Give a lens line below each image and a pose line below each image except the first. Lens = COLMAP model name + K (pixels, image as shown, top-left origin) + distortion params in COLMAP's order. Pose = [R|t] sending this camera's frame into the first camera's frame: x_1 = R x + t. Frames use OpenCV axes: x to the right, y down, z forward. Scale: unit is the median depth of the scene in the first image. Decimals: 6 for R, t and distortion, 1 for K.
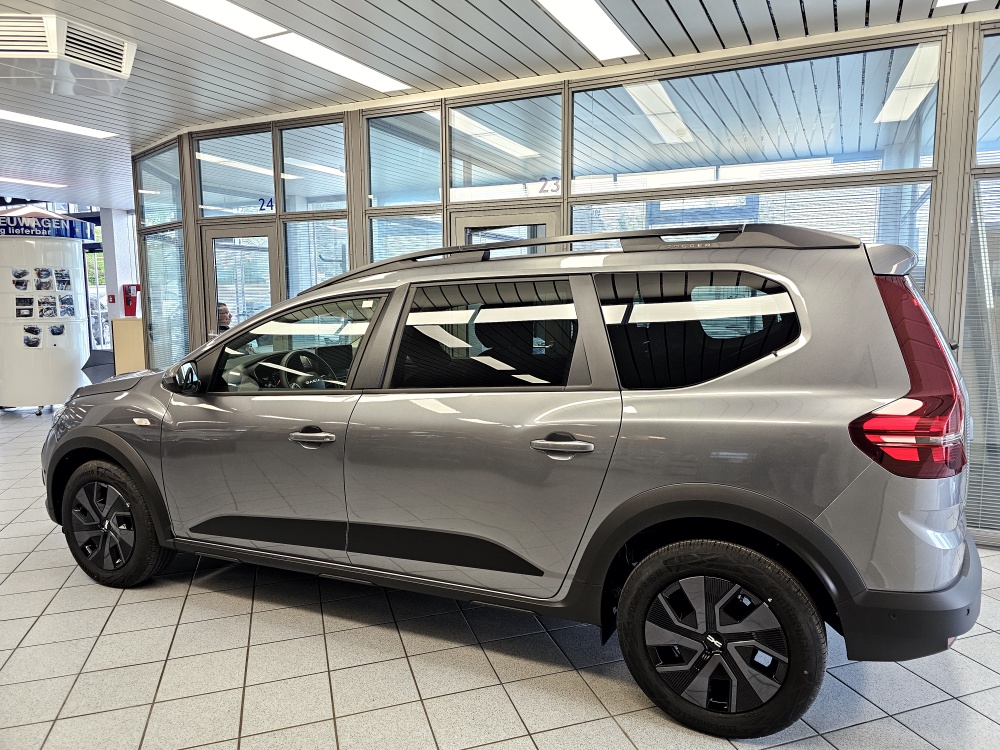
lens RADIAL K [[673.1, 0, 498.0], [0, 673.1, 371.8], [0, 0, 1]] dist [0.060298, -0.039295]
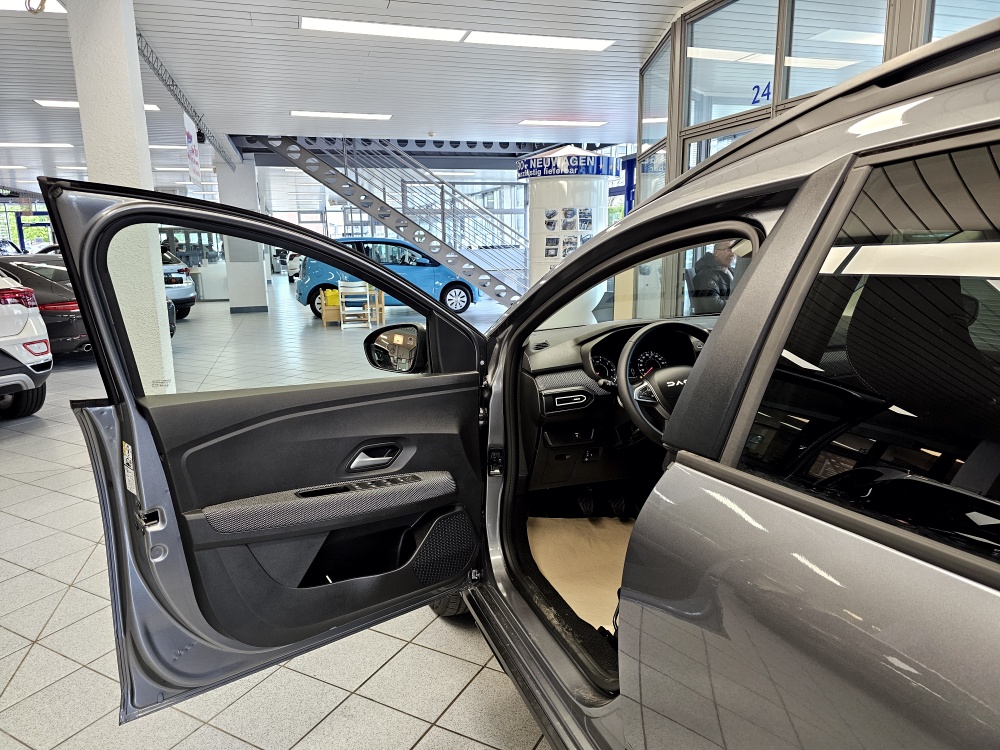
lens RADIAL K [[673.1, 0, 500.6], [0, 673.1, 378.4], [0, 0, 1]] dist [0.060298, -0.039295]
pose [[0.701780, 0.137080, -0.699081, 0.000885], [-0.070937, 0.989882, 0.122892, -0.016902], [0.708853, -0.036652, 0.704403, 0.214618]]
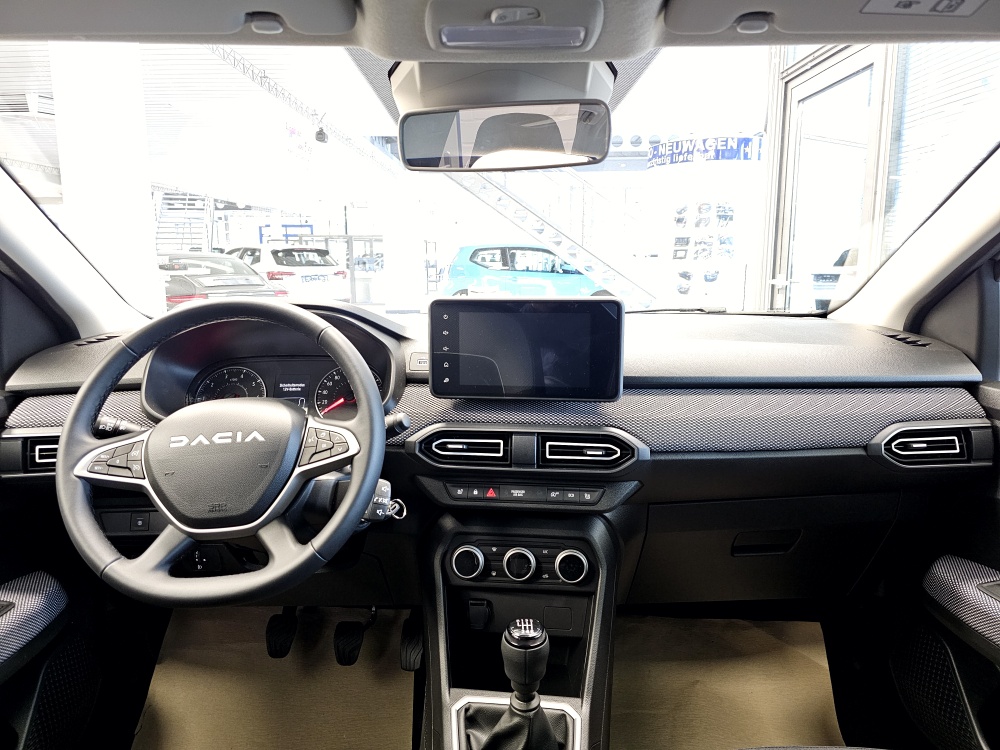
lens RADIAL K [[673.1, 0, 501.1], [0, 673.1, 360.8], [0, 0, 1]] dist [0.060298, -0.039295]
pose [[0.444916, 0.139476, -0.884645, -0.012483], [-0.105278, 0.989095, 0.102996, -0.017332], [0.889363, 0.047309, 0.454747, 0.415054]]
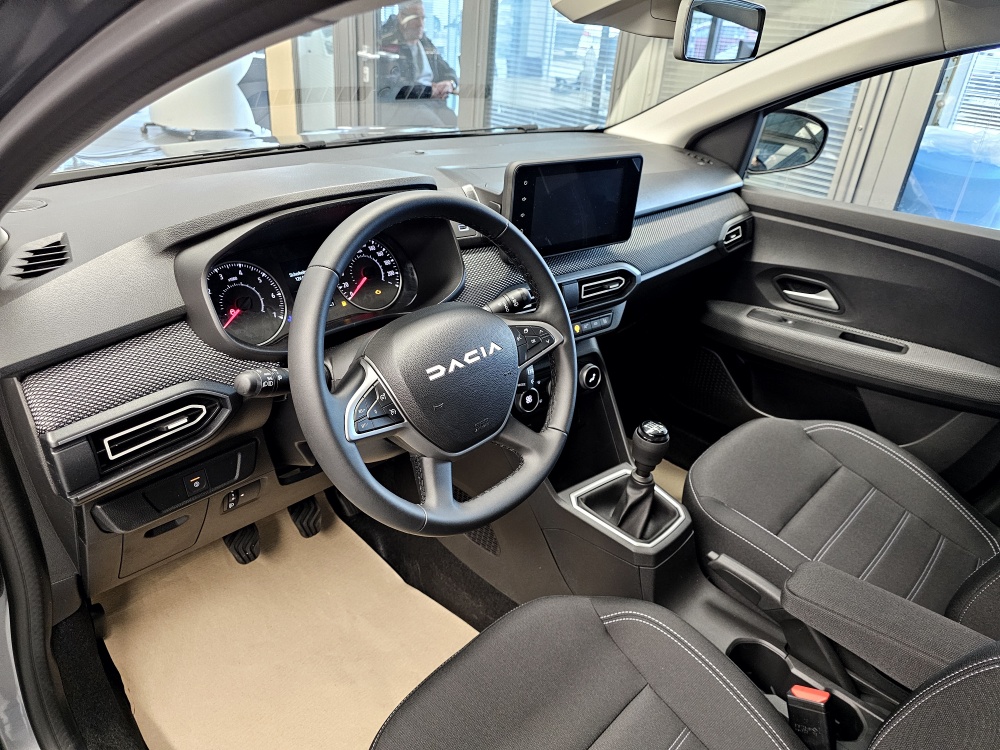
lens RADIAL K [[673.1, 0, 501.0], [0, 673.1, 365.2], [0, 0, 1]] dist [0.060298, -0.039295]
pose [[0.942629, 0.217882, -0.252938, -0.089399], [-0.116967, 0.925182, 0.361051, -0.024551], [0.312680, -0.310751, 0.897588, 0.342233]]
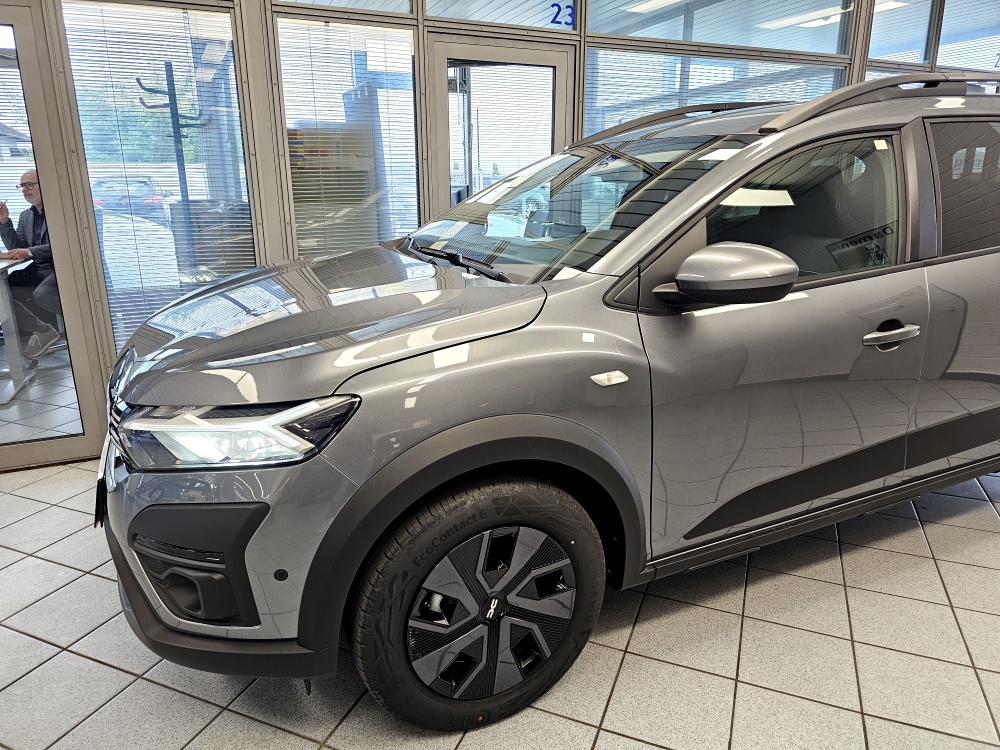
lens RADIAL K [[673.1, 0, 496.5], [0, 673.1, 381.5], [0, 0, 1]] dist [0.060298, -0.039295]
pose [[0.640635, -0.210078, 0.738548, -0.373042], [0.090494, 0.975799, 0.199067, -0.012738], [-0.762494, -0.060695, 0.644142, 0.291516]]
